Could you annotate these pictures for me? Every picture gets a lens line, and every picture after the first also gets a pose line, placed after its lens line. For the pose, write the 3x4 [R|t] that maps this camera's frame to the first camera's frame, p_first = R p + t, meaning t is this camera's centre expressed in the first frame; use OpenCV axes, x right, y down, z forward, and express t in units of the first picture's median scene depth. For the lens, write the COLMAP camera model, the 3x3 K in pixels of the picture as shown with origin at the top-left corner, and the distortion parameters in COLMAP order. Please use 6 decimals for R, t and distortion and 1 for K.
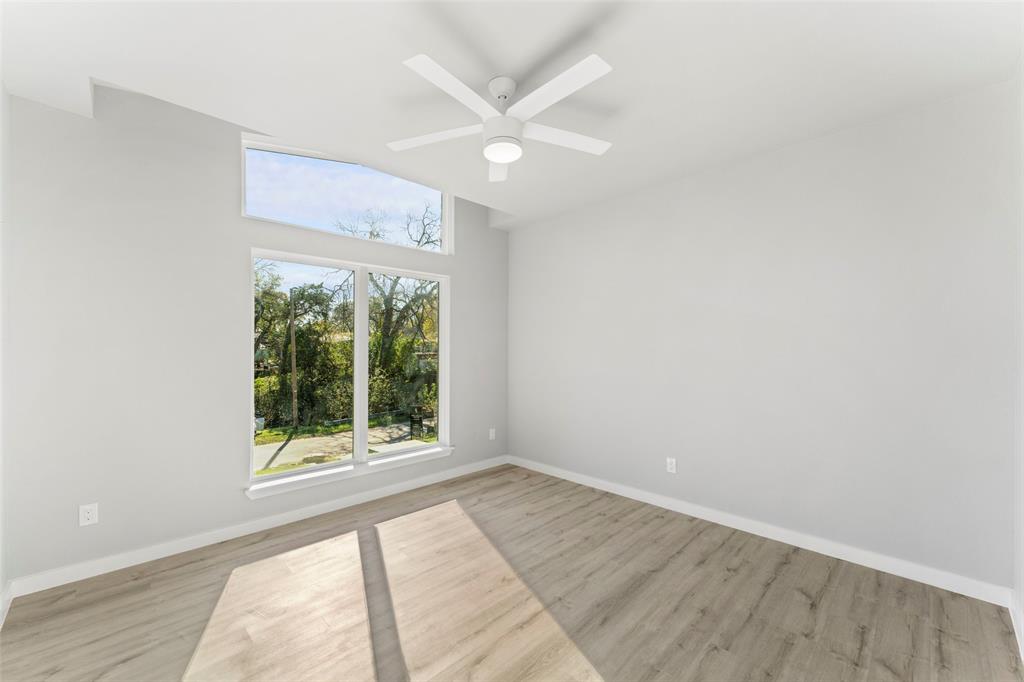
lens RADIAL K [[410.5, 0, 505.0], [0, 410.5, 341.5], [0, 0, 1]] dist [-0.000642, 0.000039]
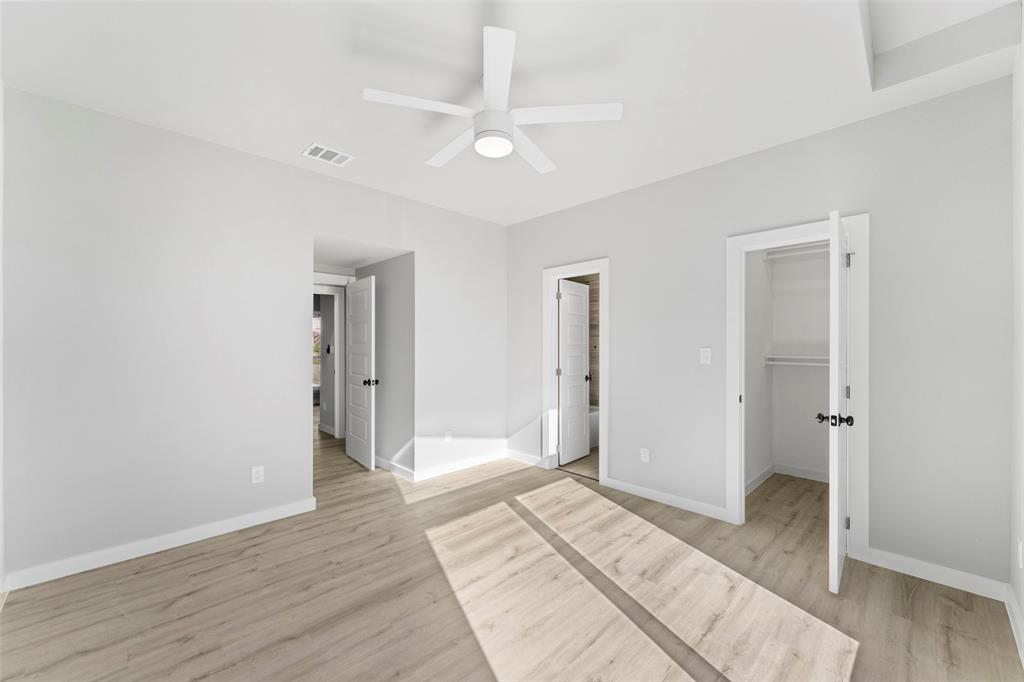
lens RADIAL K [[410.5, 0, 505.0], [0, 410.5, 341.5], [0, 0, 1]] dist [-0.000642, 0.000039]
pose [[-0.999997, 0.000783, 0.002366, -0.034034], [0.000743, 0.999856, -0.016934, 0.033235], [-0.002379, -0.016933, -0.999854, 1.974419]]
